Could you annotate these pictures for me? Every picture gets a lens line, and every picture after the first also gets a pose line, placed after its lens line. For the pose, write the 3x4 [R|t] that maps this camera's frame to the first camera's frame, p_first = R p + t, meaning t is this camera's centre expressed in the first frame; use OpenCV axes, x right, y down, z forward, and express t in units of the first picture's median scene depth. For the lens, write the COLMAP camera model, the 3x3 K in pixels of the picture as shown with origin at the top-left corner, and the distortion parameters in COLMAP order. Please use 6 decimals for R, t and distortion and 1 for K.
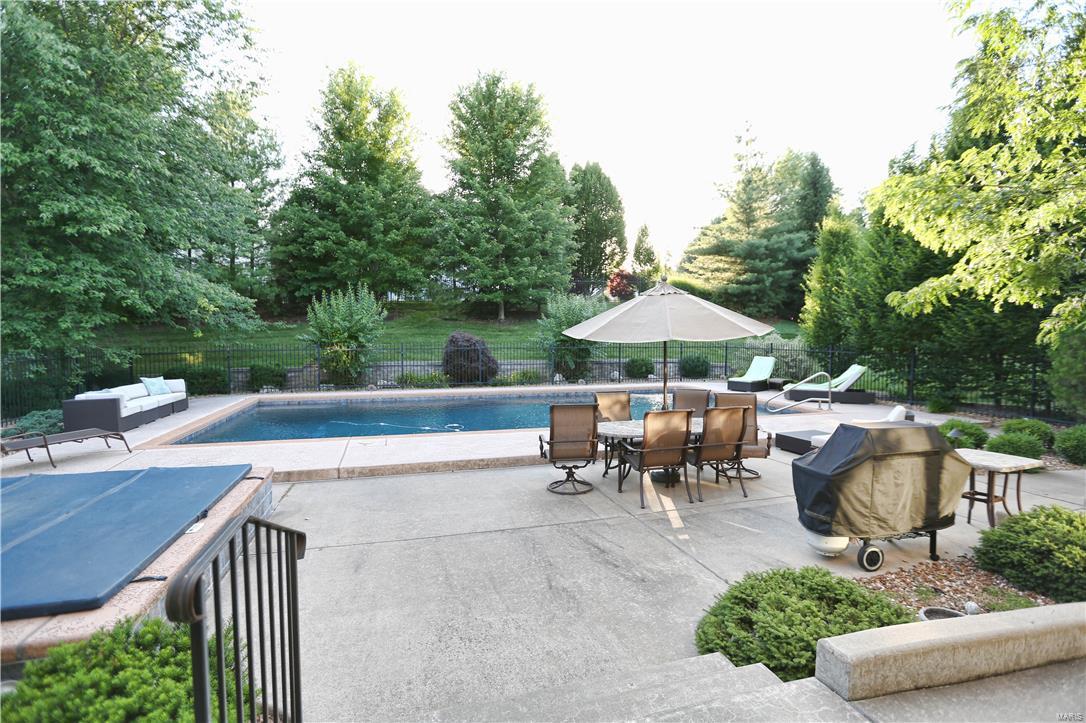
lens RADIAL K [[513.4, 0, 543.0], [0, 513.4, 361.5], [0, 0, 1]] dist [-0.028343, 0.000341]
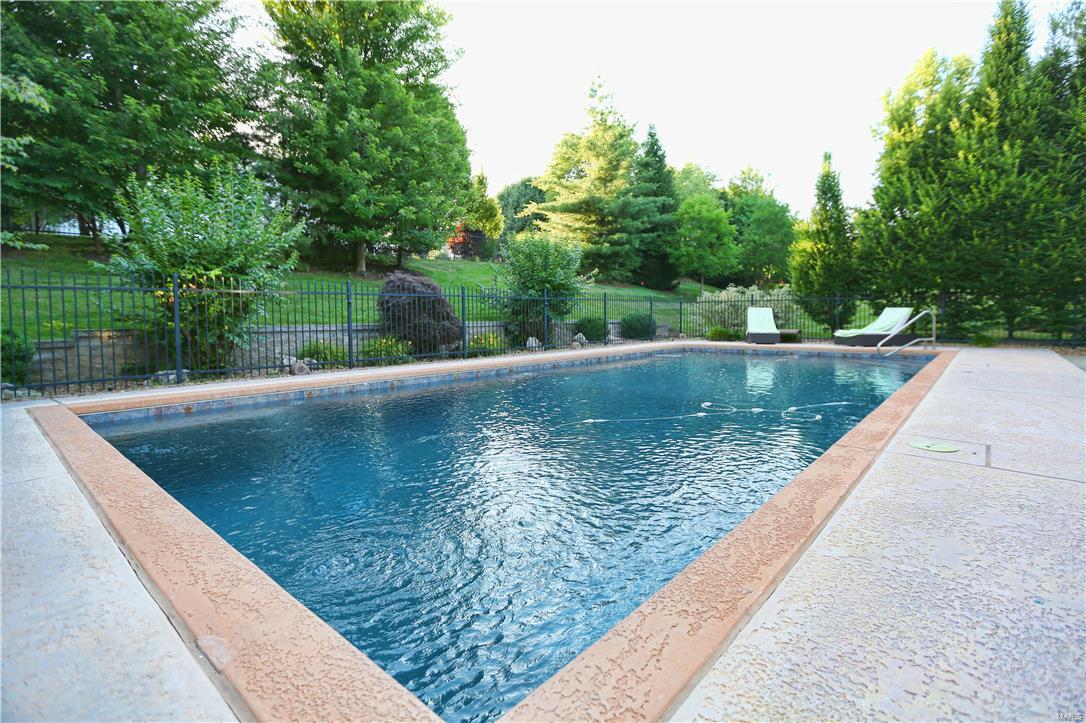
lens RADIAL K [[522.1, 0, 564.6], [0, 522.1, 342.7], [0, 0, 1]] dist [-0.002668, 0.000316]
pose [[0.820367, -0.040225, 0.570421, -0.330999], [0.043068, 0.999036, 0.008511, 0.025731], [-0.570214, 0.017585, 0.821308, 0.338861]]
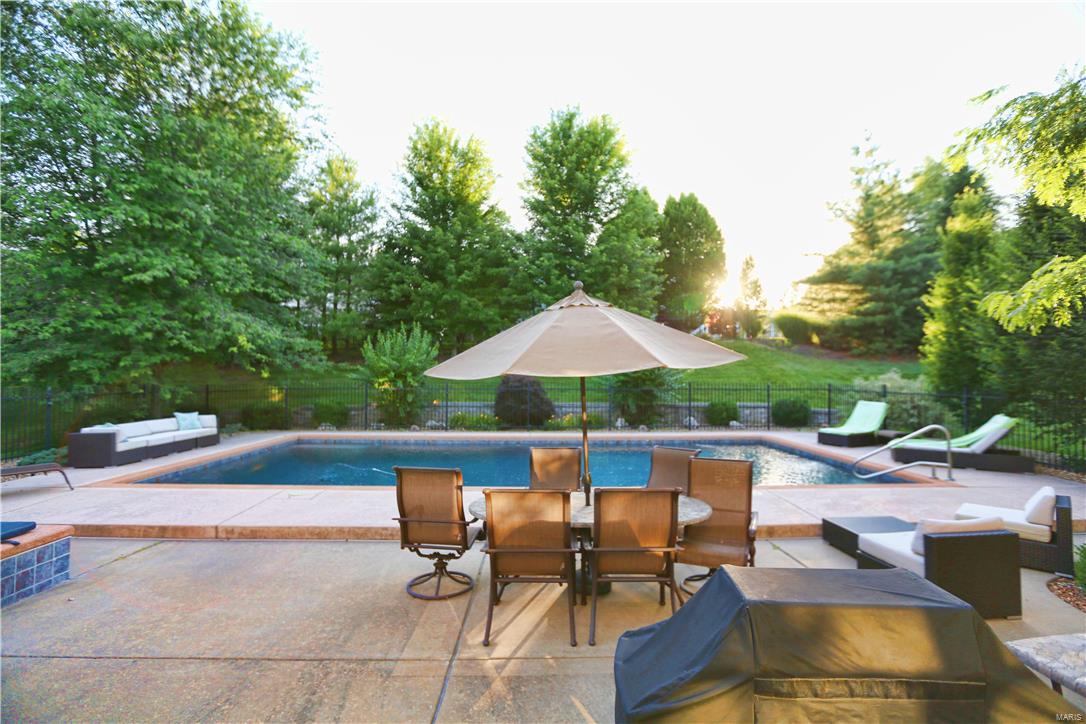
lens RADIAL K [[498.7, 0, 543.0], [0, 498.7, 362.0], [0, 0, 1]] dist [-0.042715, 0.018218]
pose [[0.965434, -0.006227, -0.260574, 0.117463], [-0.015105, 0.996698, -0.079781, -0.002235], [0.260210, 0.080959, 0.962152, 0.116411]]
